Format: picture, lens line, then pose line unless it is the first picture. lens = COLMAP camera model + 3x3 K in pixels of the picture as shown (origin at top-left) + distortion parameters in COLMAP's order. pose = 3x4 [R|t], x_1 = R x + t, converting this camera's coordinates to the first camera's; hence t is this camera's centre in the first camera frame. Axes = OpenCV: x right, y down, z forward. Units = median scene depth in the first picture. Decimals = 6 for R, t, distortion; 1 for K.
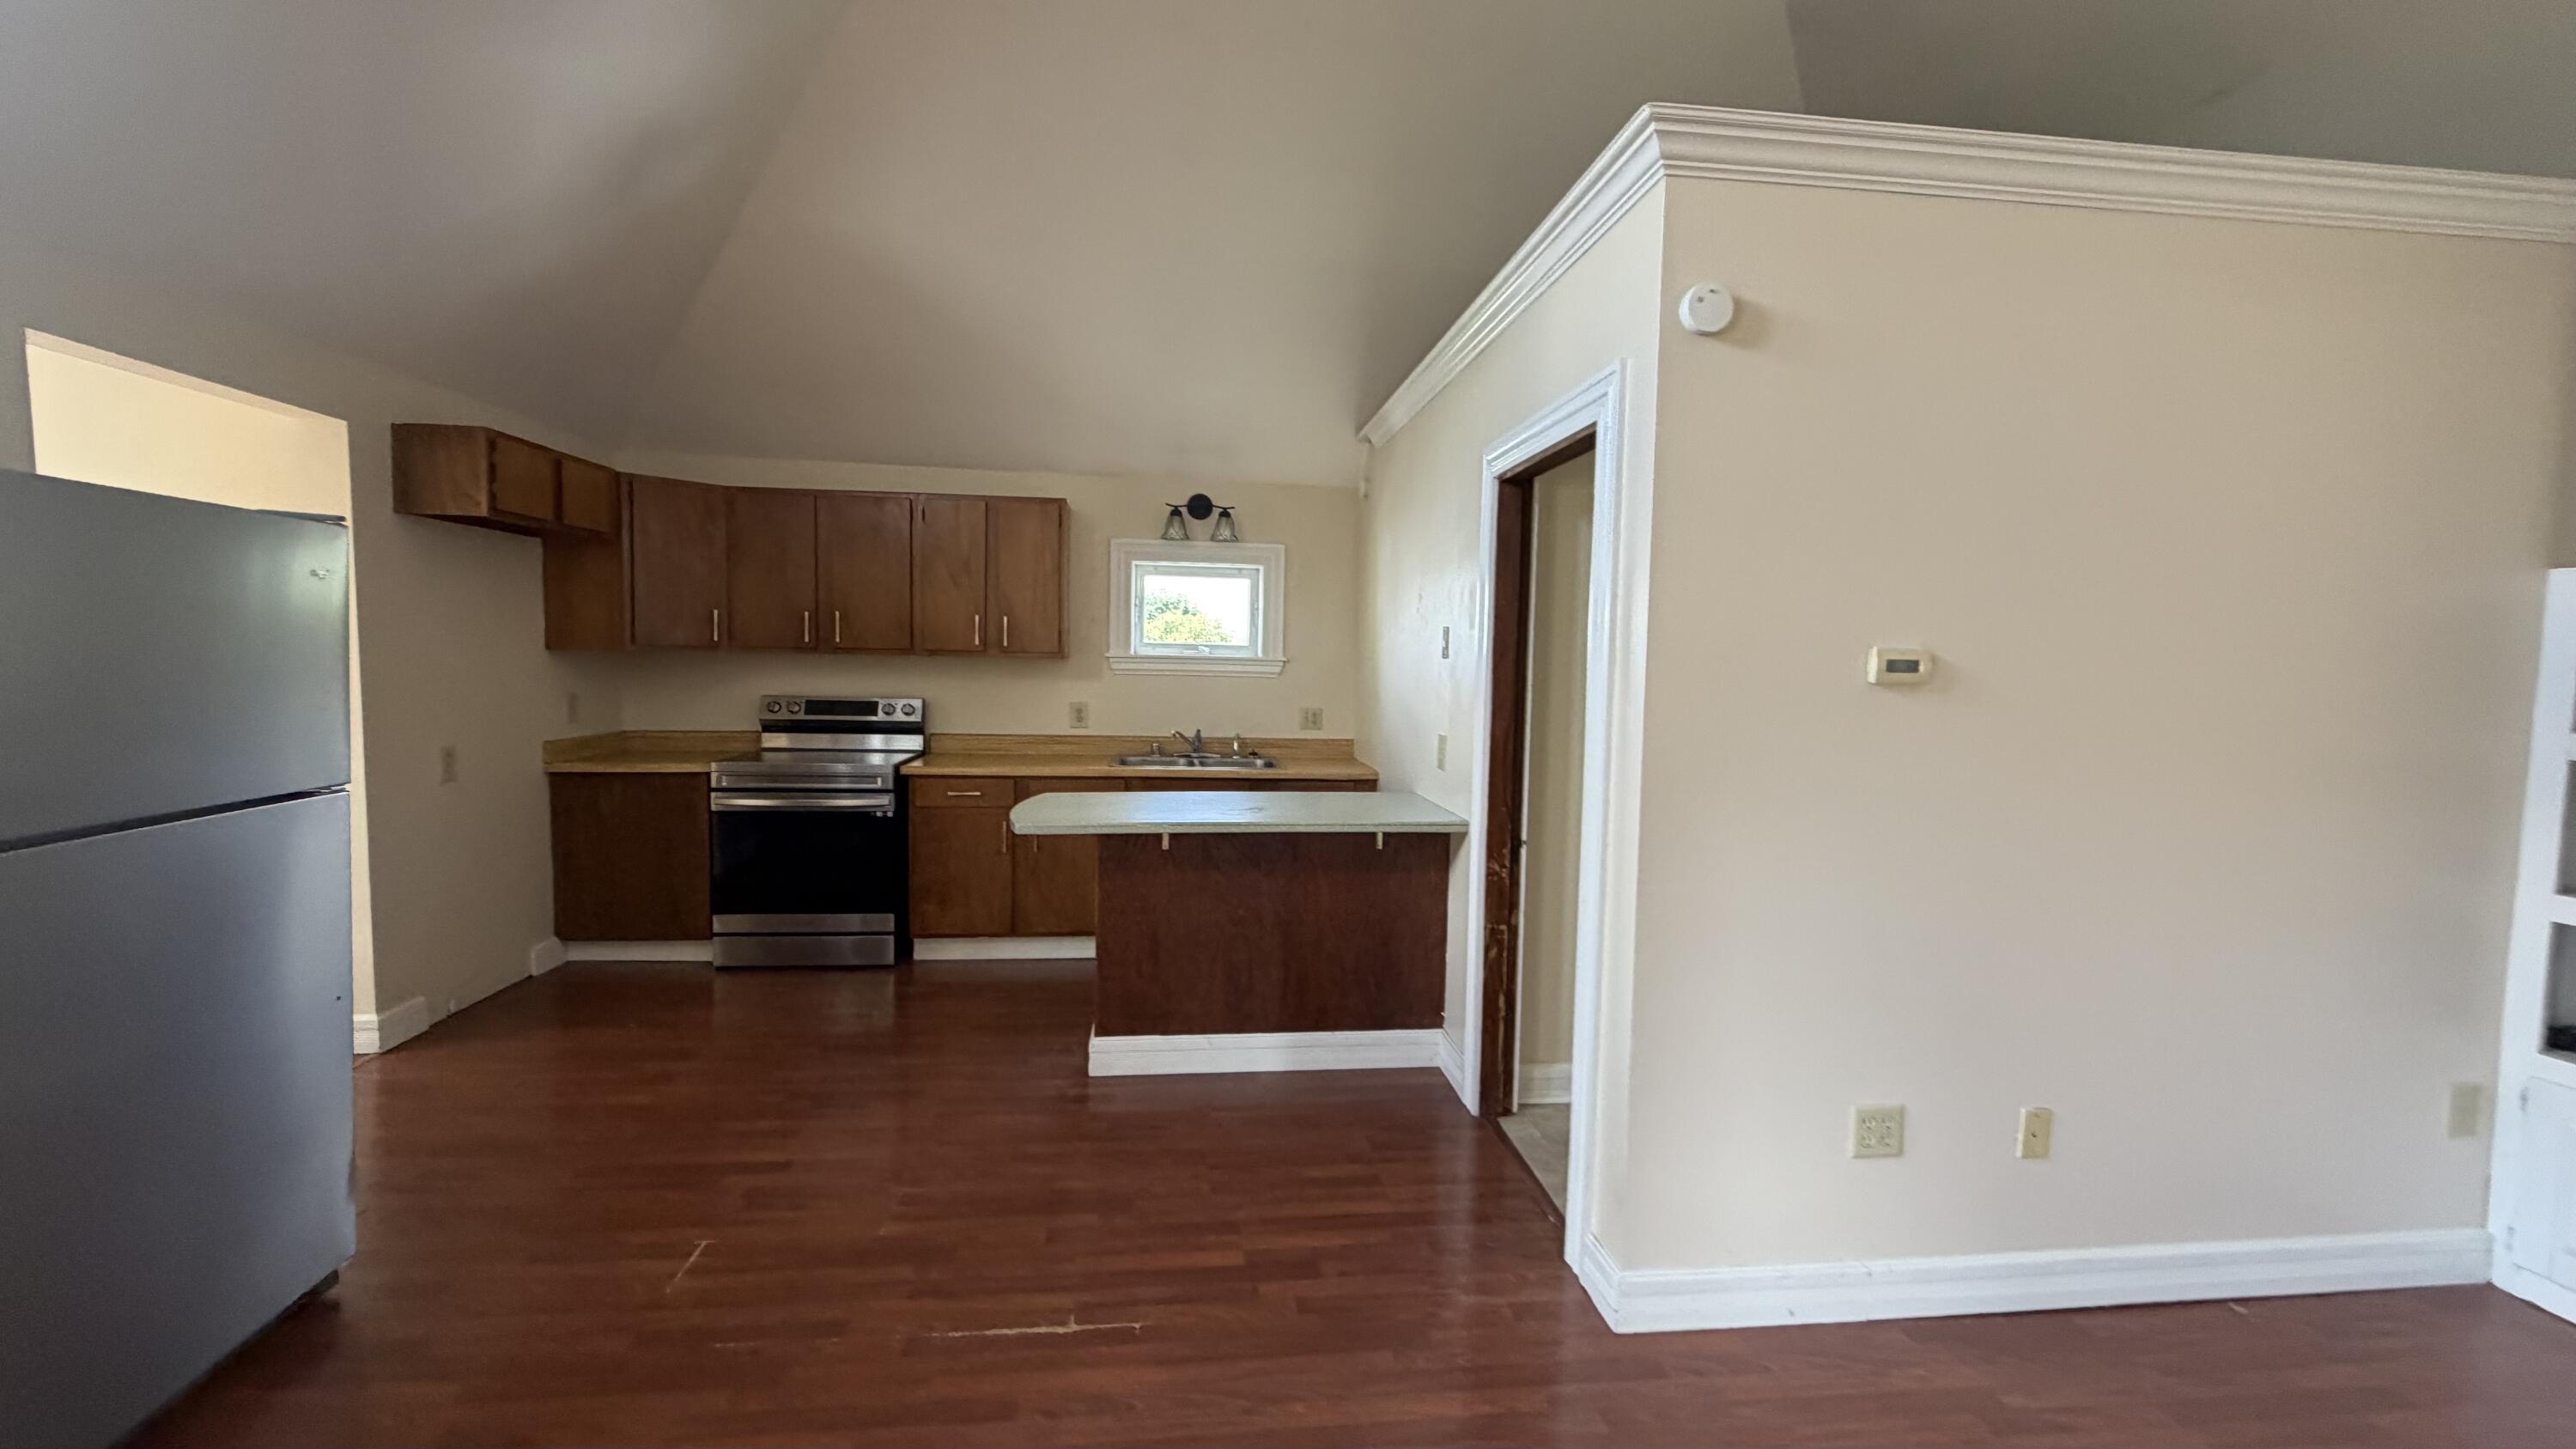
lens RADIAL K [[1026.9, 0, 1280.2], [0, 1026.9, 727.9], [0, 0, 1]] dist [-0.000658, 0.000642]
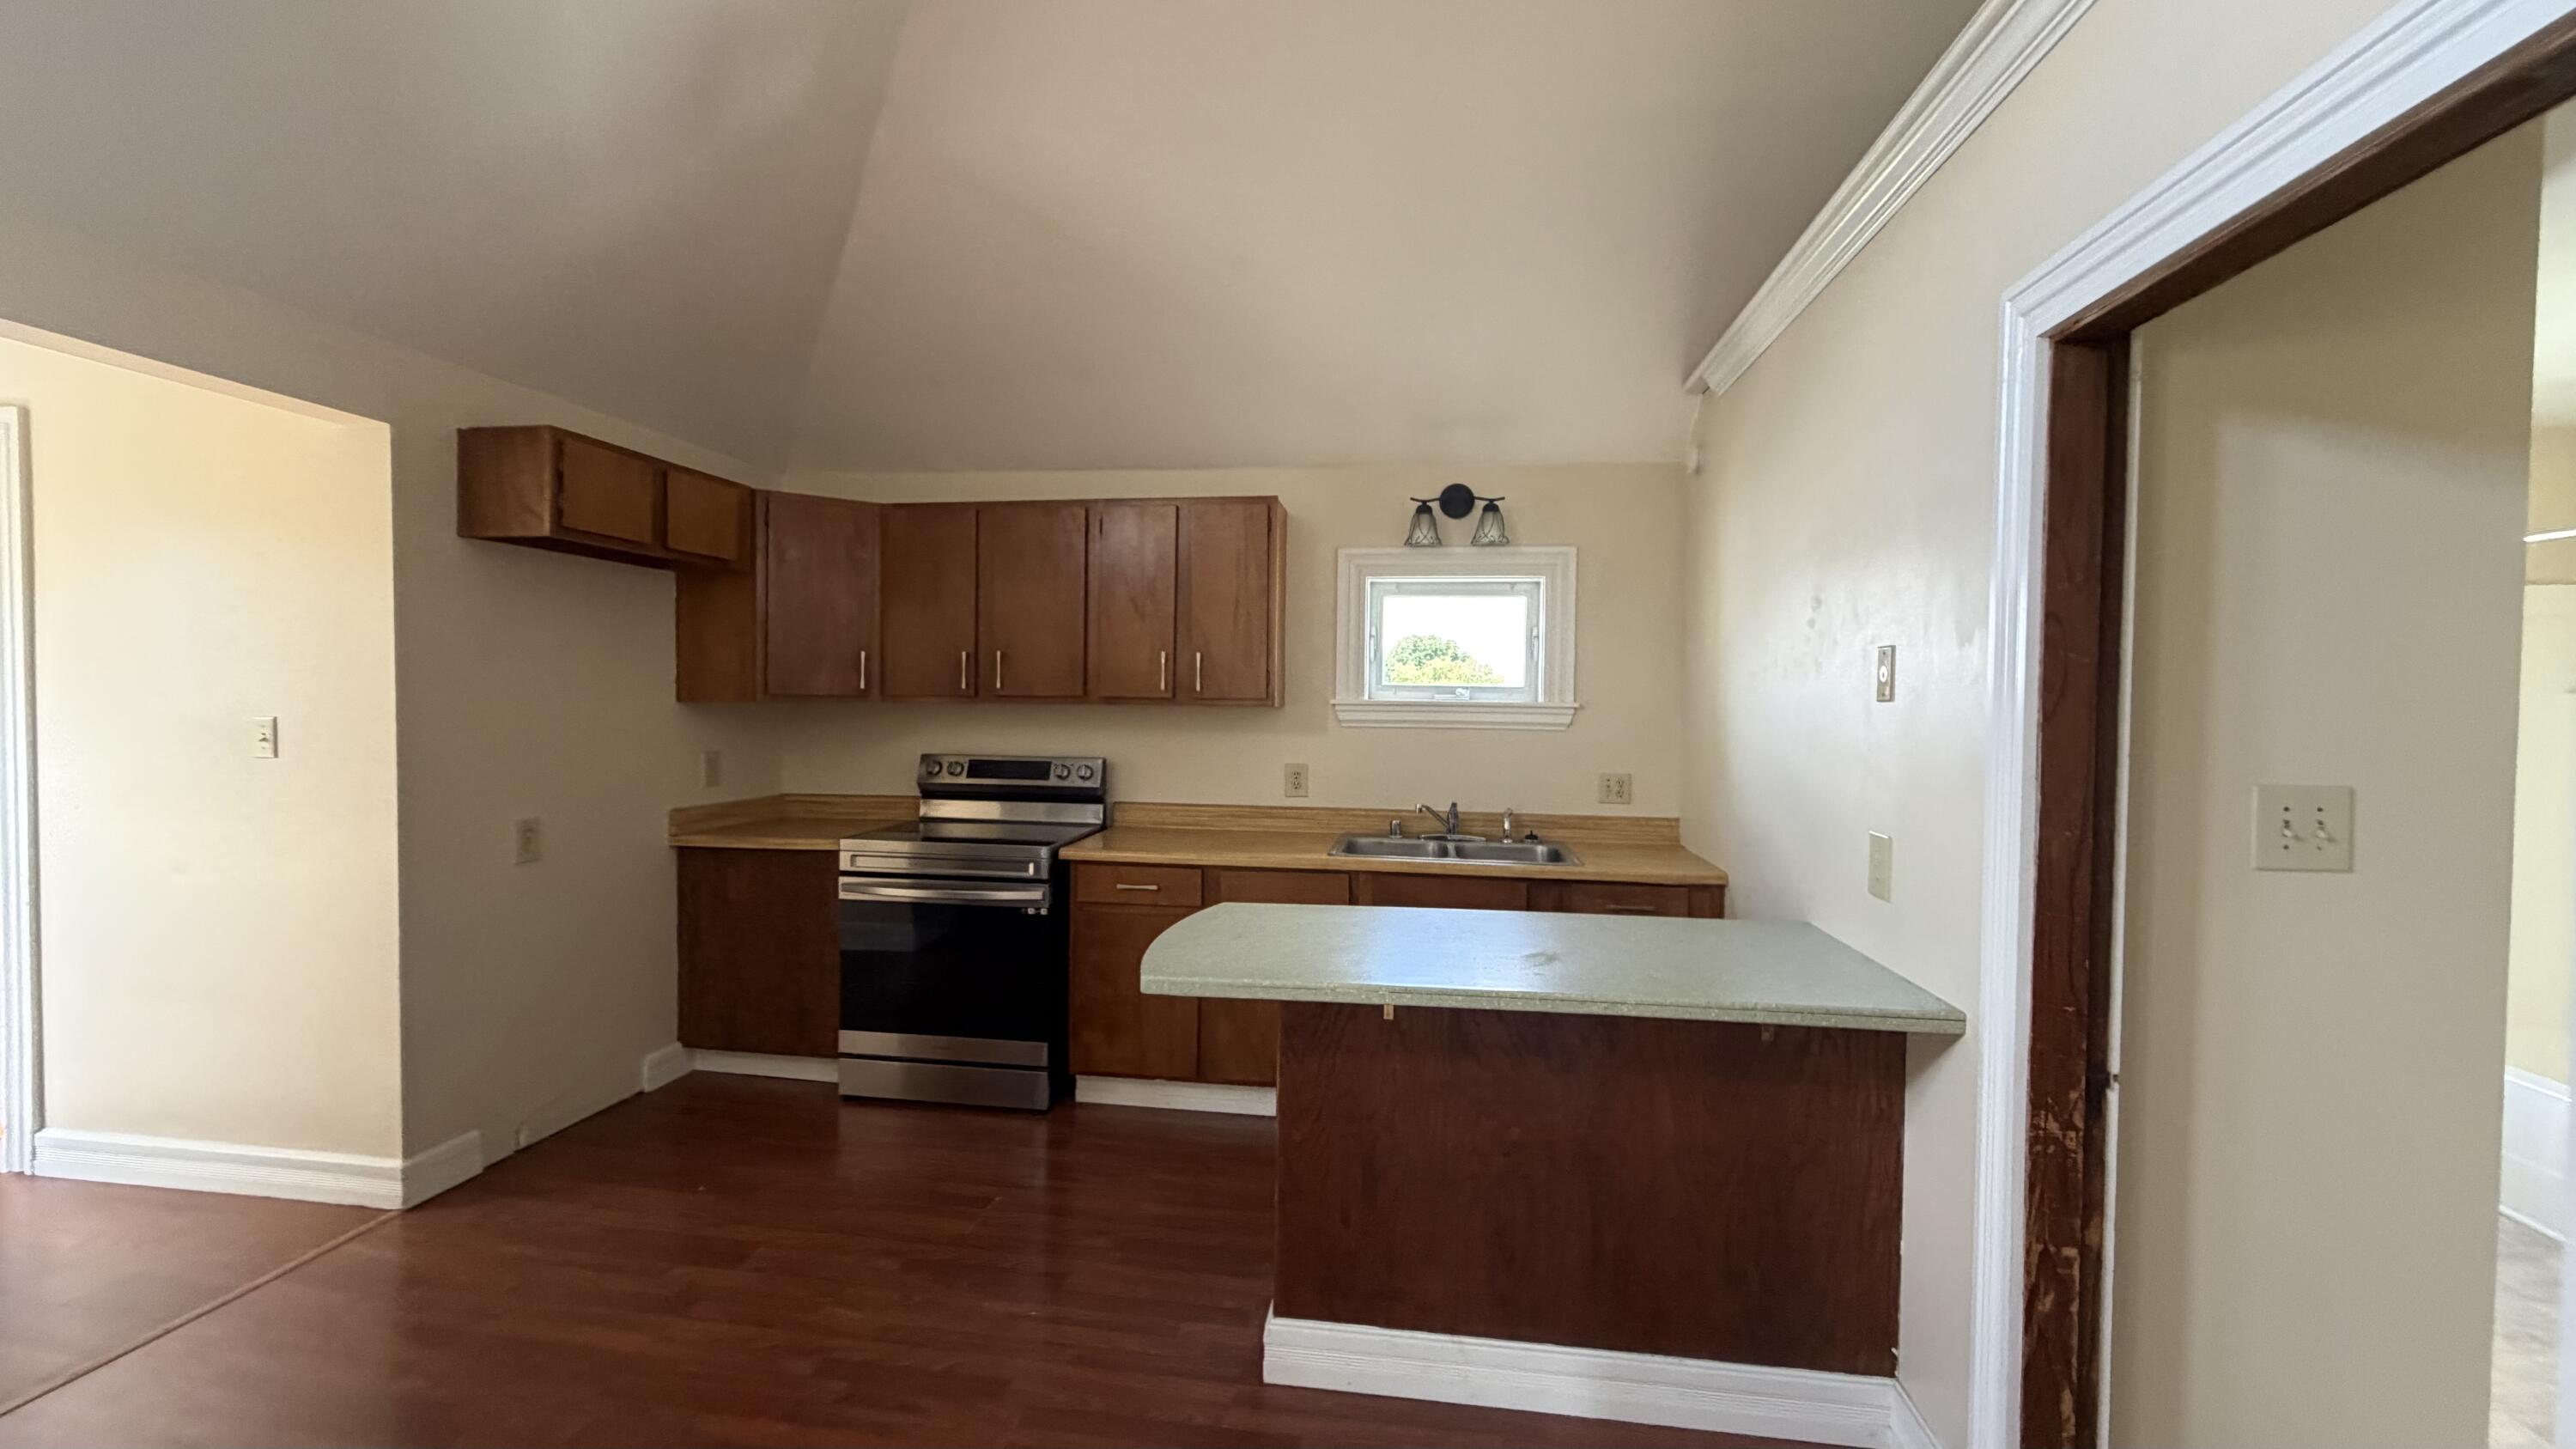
lens RADIAL K [[1026.9, 0, 1278.5], [0, 1026.9, 723.7], [0, 0, 1]] dist [-0.000658, 0.000642]
pose [[0.965799, -0.003747, -0.259266, -0.016086], [-0.009147, 0.998781, -0.048510, -0.025864], [0.259131, 0.049222, 0.964587, 0.380899]]
